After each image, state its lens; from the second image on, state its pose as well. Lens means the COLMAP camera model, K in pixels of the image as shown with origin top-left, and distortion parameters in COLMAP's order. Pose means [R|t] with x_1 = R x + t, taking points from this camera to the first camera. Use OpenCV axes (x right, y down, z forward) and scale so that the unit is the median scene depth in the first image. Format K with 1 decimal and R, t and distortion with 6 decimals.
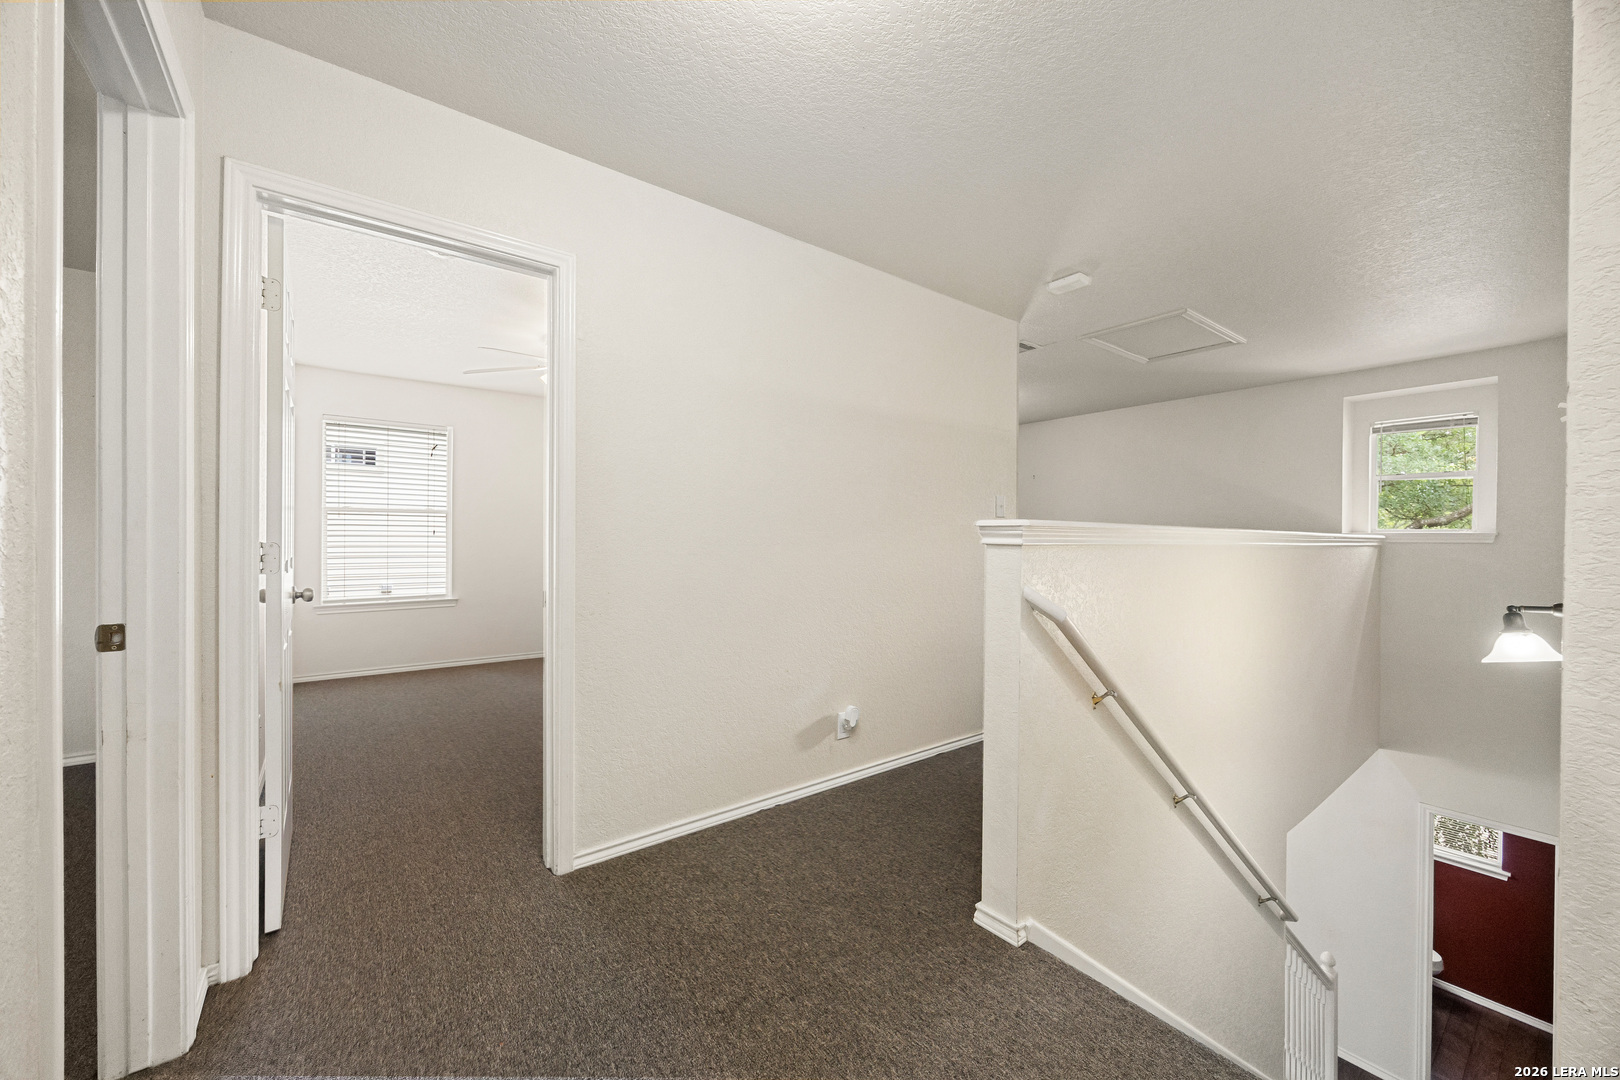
lens RADIAL K [[627.2, 0, 810.7], [0, 627.2, 536.9], [0, 0, 1]] dist [0.000902, -0.000460]
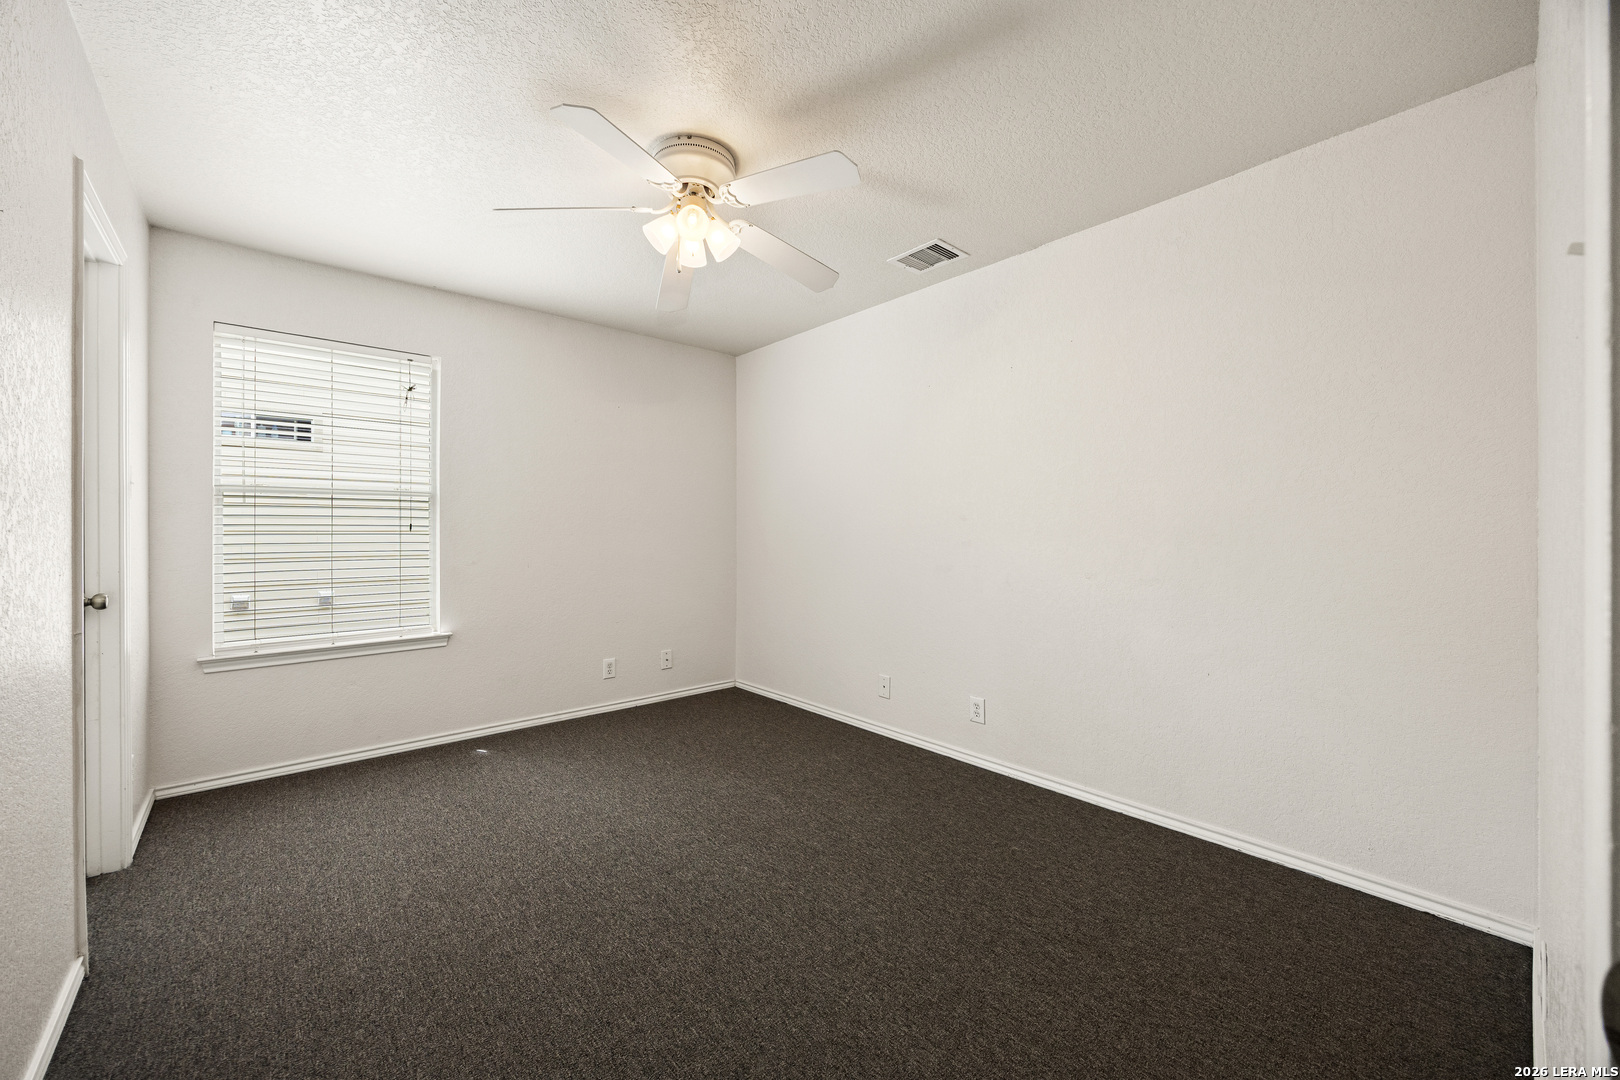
lens RADIAL K [[627.2, 0, 807.1], [0, 627.2, 544.0], [0, 0, 1]] dist [0.000902, -0.000460]
pose [[0.998193, -0.004161, 0.059938, -0.715048], [0.003750, 0.999969, 0.006963, 0.018657], [-0.059965, -0.006726, 0.998178, 1.040473]]
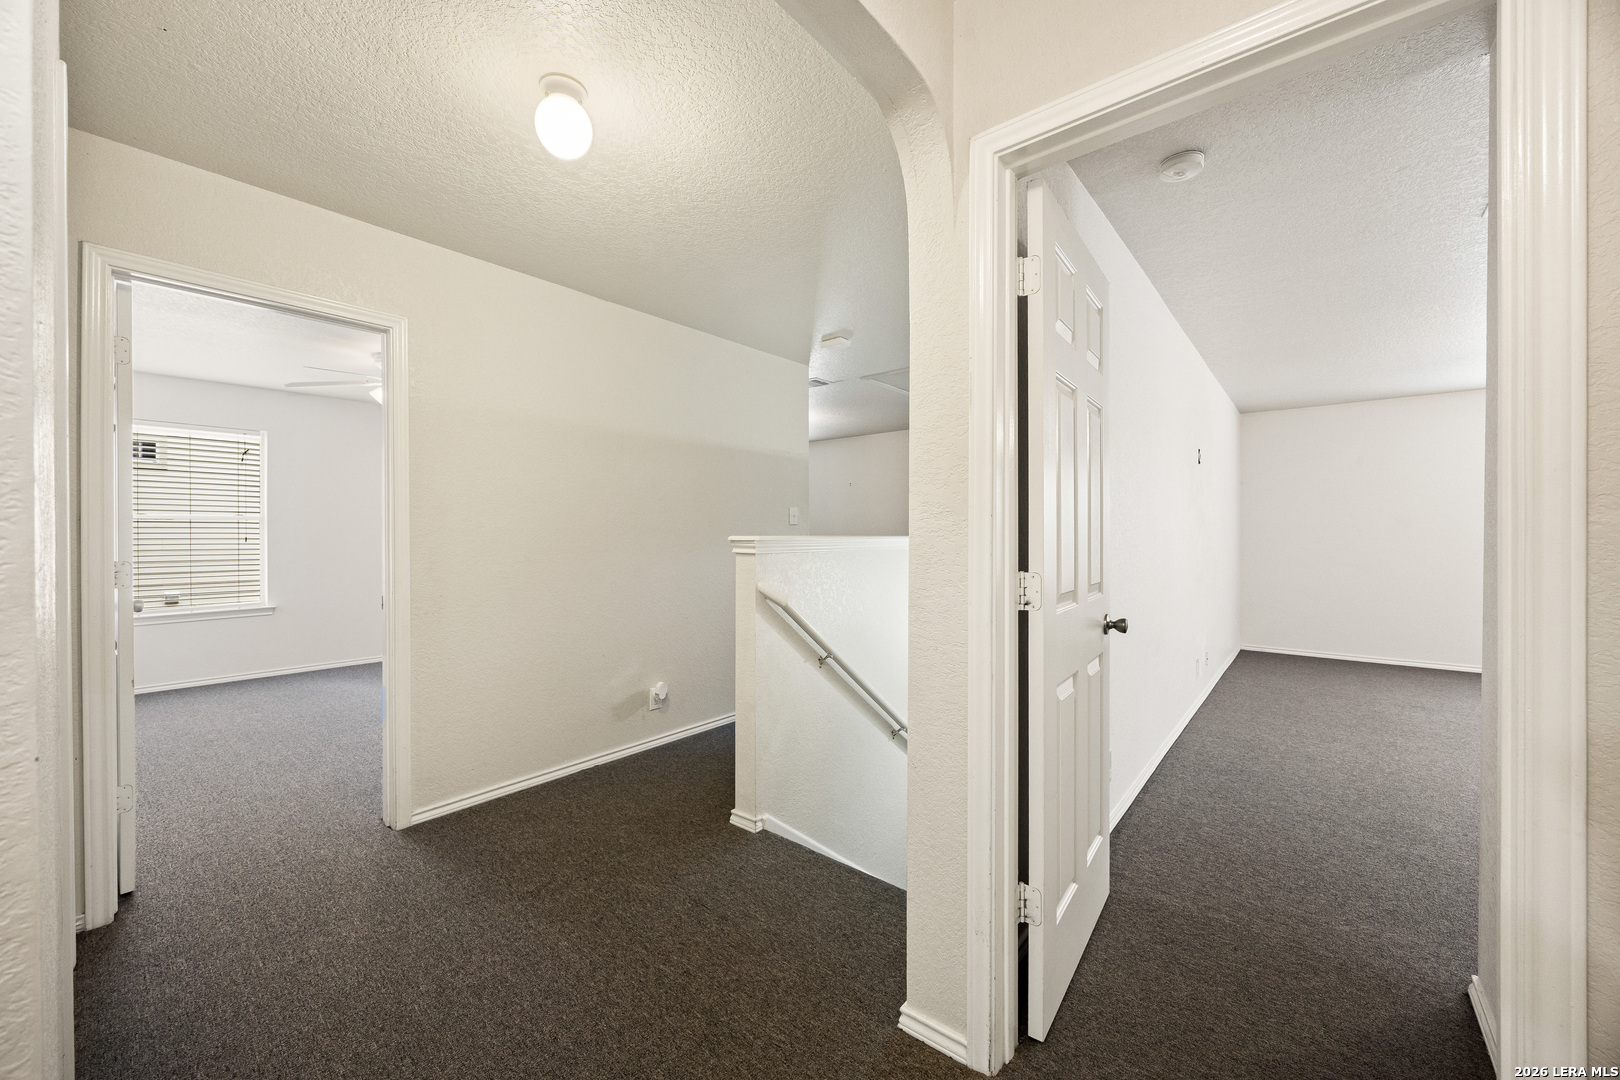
lens RADIAL K [[627.2, 0, 808.6], [0, 627.2, 534.9], [0, 0, 1]] dist [0.000902, -0.000460]
pose [[0.977803, -0.009486, 0.209309, 0.134537], [0.008763, 0.999952, 0.004381, -0.030944], [-0.209341, -0.002449, 0.977840, -0.374776]]
